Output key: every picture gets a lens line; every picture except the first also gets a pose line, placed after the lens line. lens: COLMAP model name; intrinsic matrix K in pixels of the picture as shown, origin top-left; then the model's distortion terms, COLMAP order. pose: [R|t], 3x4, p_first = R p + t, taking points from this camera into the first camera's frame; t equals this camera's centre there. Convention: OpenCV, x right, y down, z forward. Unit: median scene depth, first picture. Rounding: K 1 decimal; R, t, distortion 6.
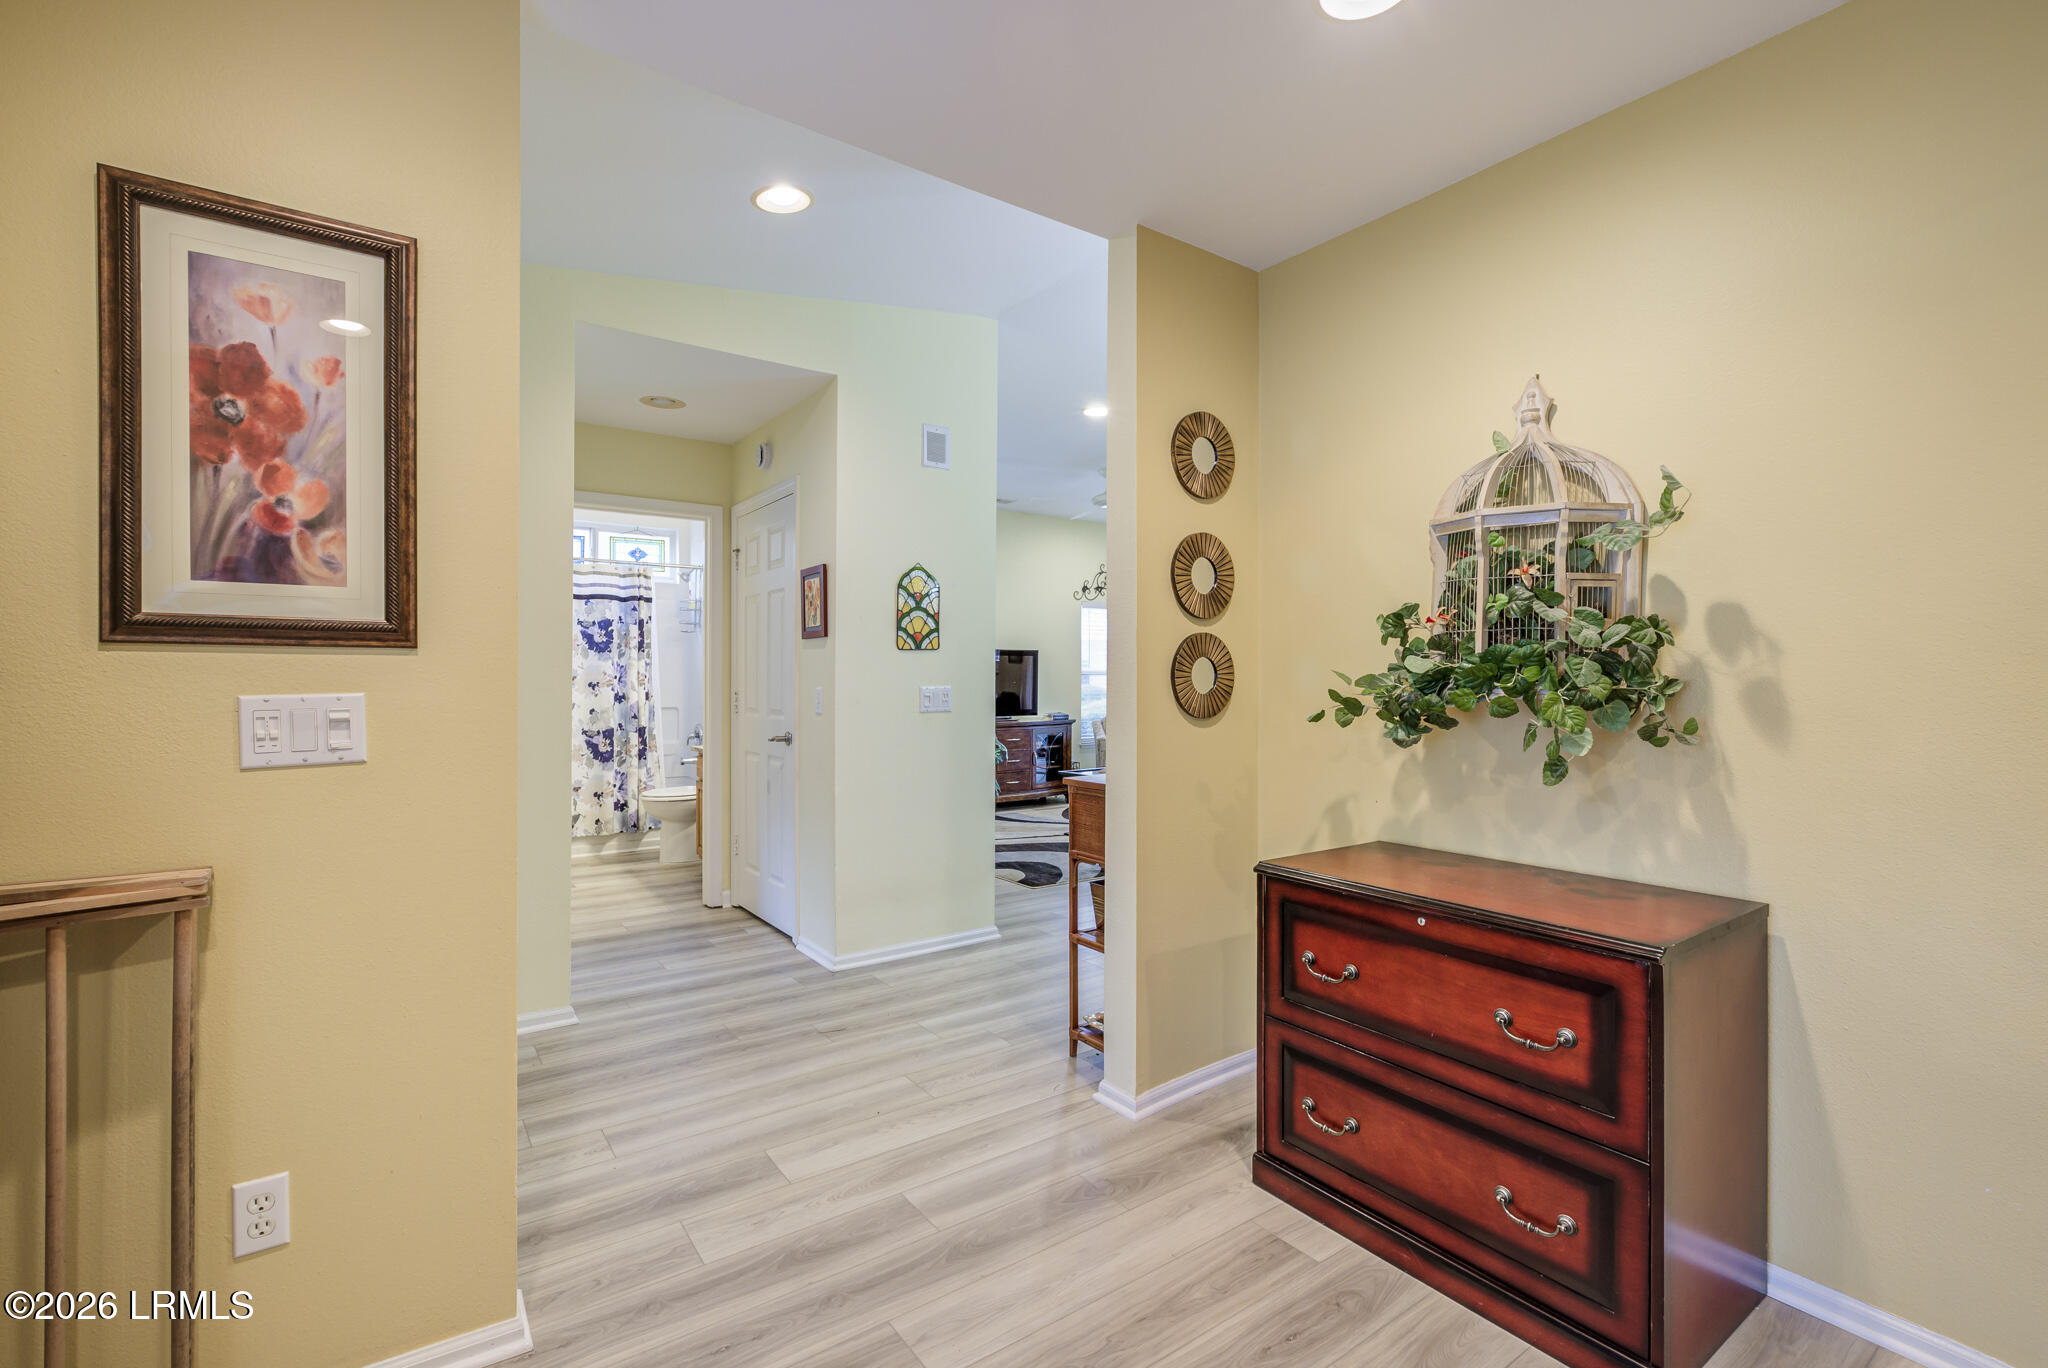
lens RADIAL K [[902.1, 0, 1010.9], [0, 902.1, 692.7], [0, 0, 1]] dist [-0.002901, -0.000120]
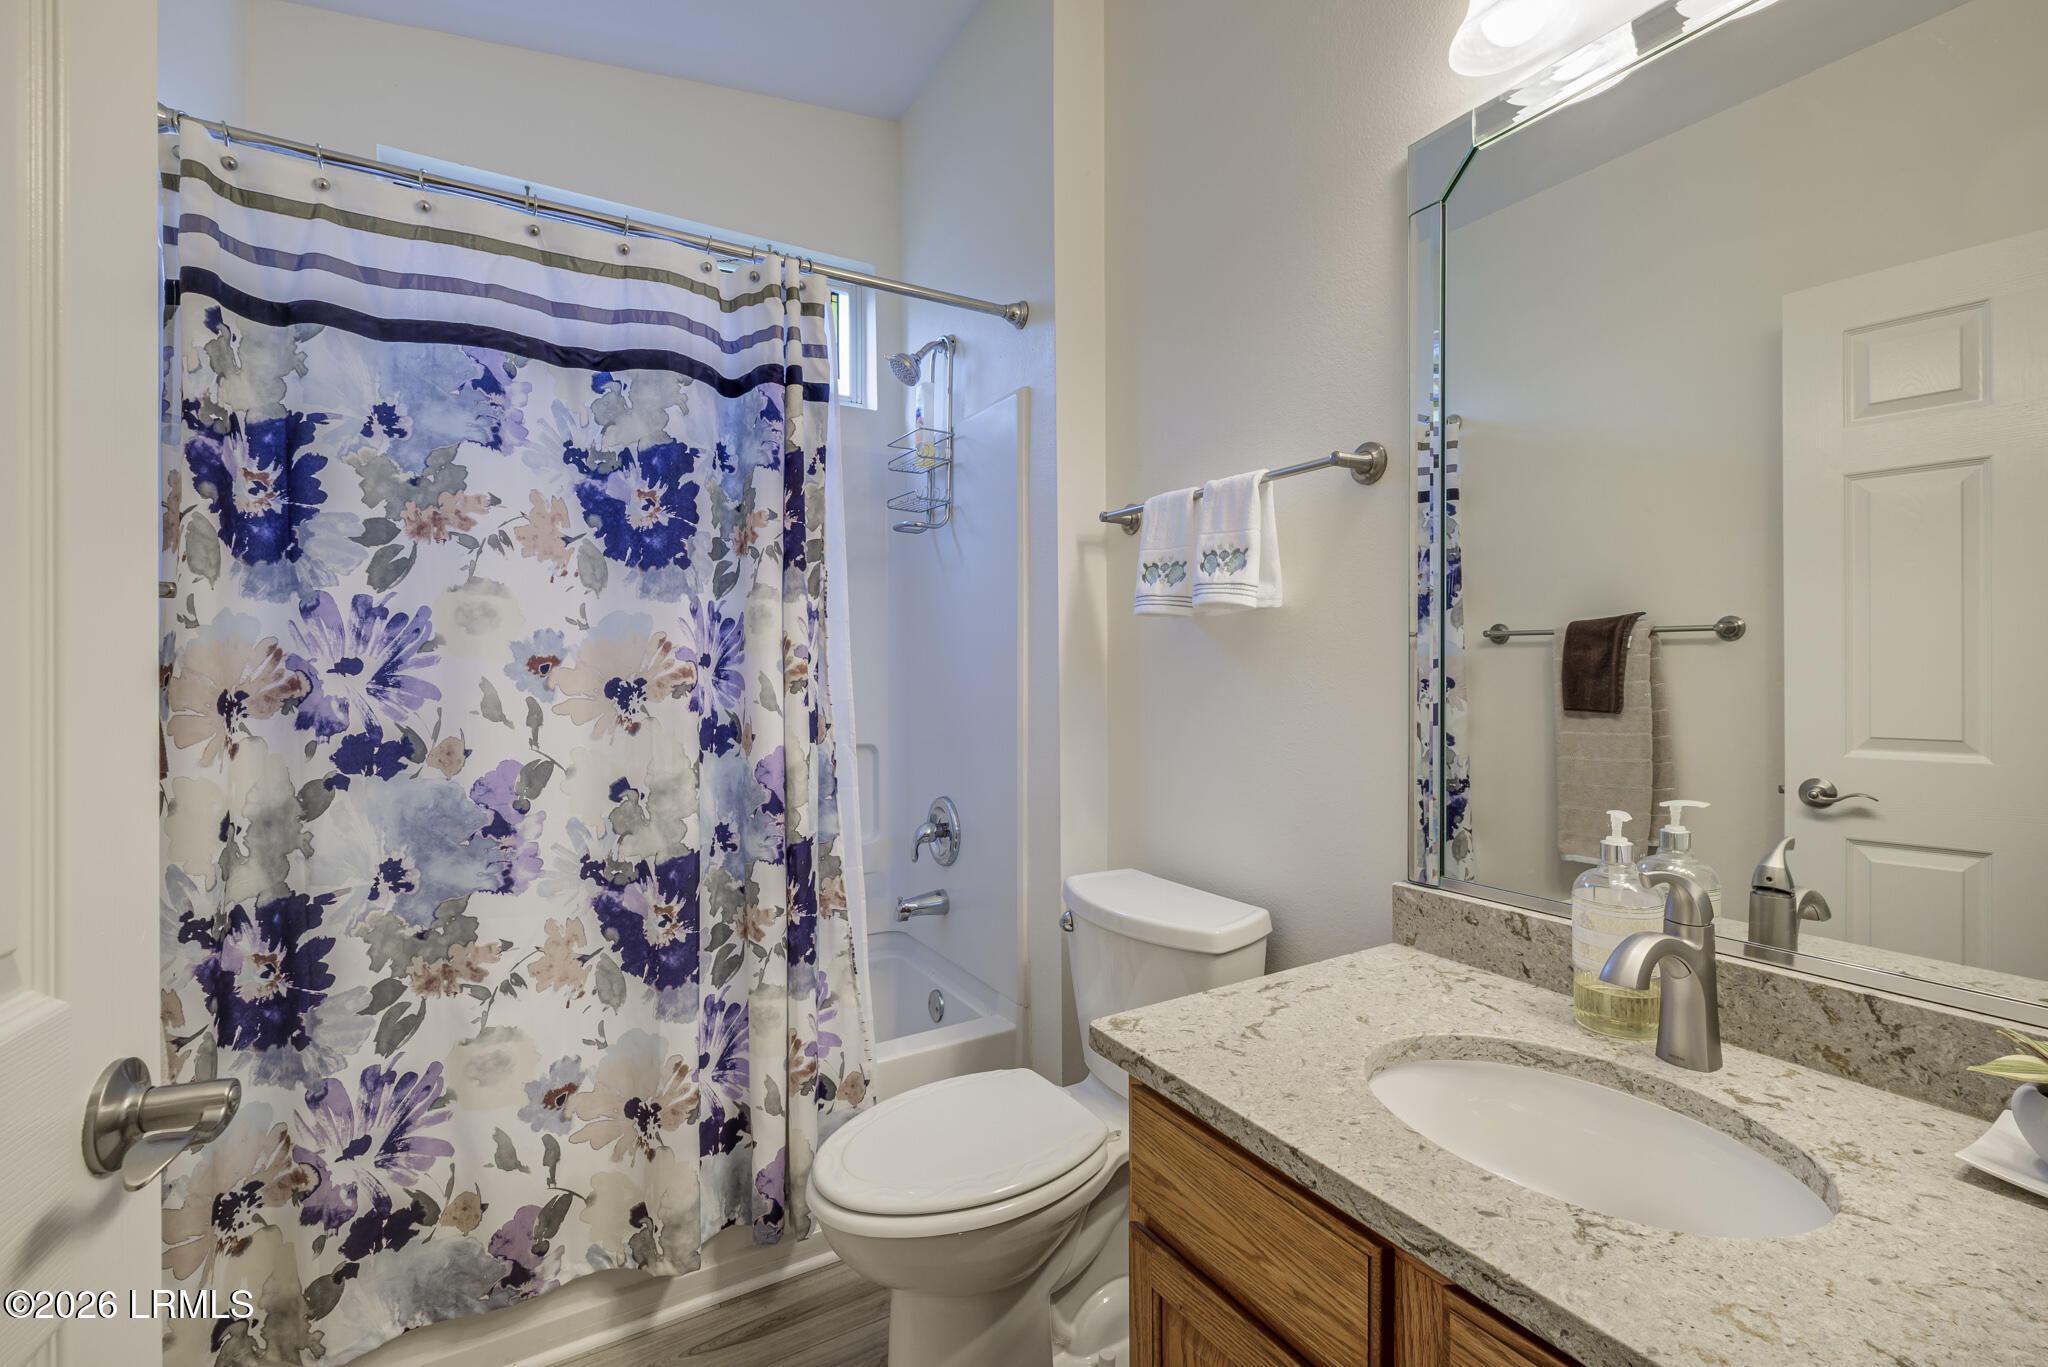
lens RADIAL K [[901.1, 0, 1030.1], [0, 901.1, 672.0], [0, 0, 1]] dist [-0.005362, 0.000148]
pose [[0.996701, -0.003639, -0.081074, -0.318224], [0.003516, 0.999992, -0.001659, -0.012707], [0.081079, 0.001369, 0.996707, 0.735774]]
